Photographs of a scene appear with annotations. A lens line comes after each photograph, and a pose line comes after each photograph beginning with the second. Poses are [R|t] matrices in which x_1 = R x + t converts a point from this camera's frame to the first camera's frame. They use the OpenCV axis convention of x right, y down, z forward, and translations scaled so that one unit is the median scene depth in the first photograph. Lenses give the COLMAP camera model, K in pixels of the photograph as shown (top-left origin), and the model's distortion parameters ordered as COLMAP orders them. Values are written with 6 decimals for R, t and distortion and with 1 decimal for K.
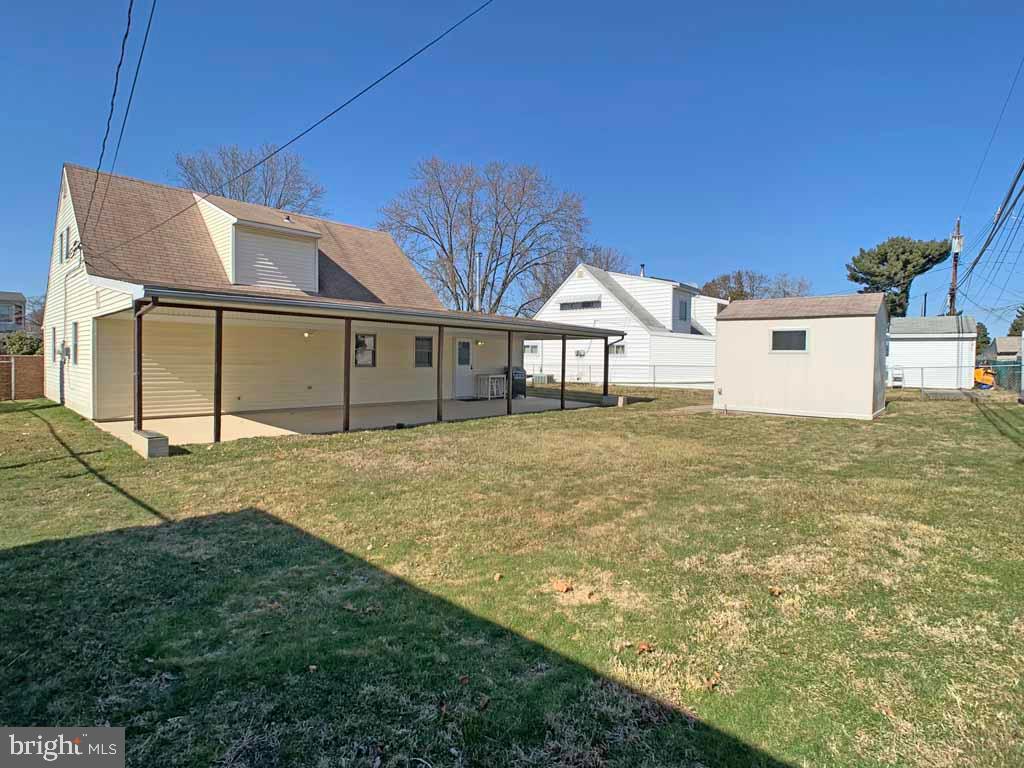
lens RADIAL K [[517.3, 0, 514.9], [0, 517.3, 370.1], [0, 0, 1]] dist [-0.019654, 0.000012]
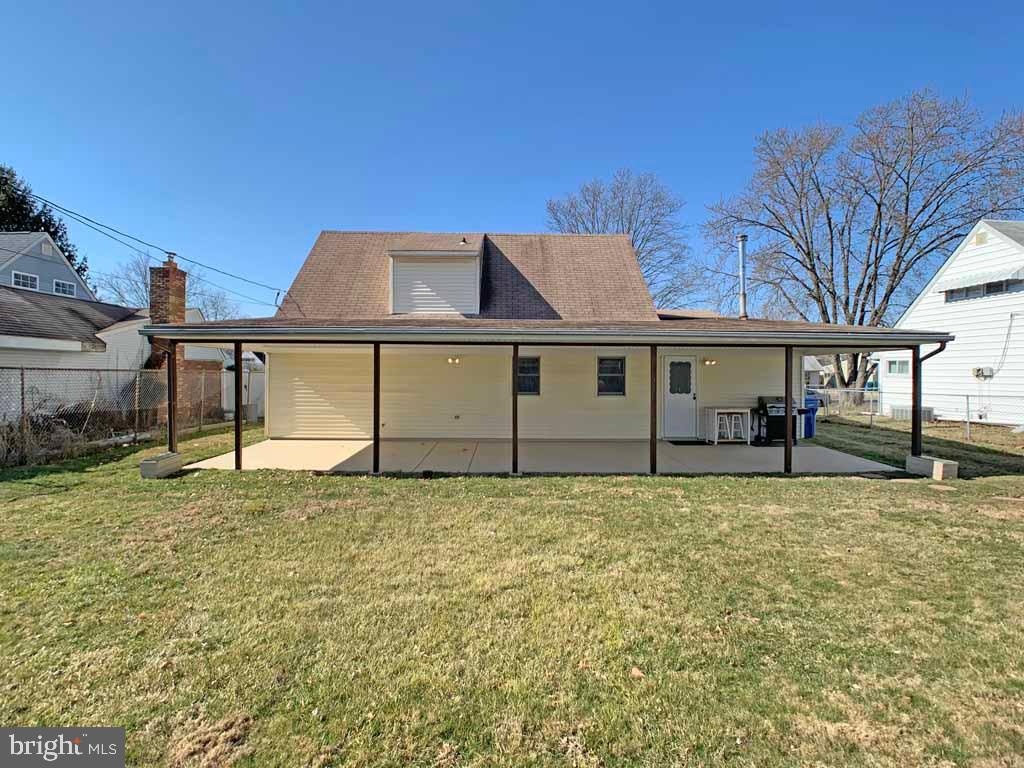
lens RADIAL K [[517.3, 0, 514.9], [0, 517.3, 370.1], [0, 0, 1]] dist [-0.019654, 0.000012]
pose [[0.684523, -0.021691, -0.728668, 0.288363], [-0.009560, 0.999204, -0.038725, -0.013484], [0.728928, 0.033474, 0.683771, 0.365939]]
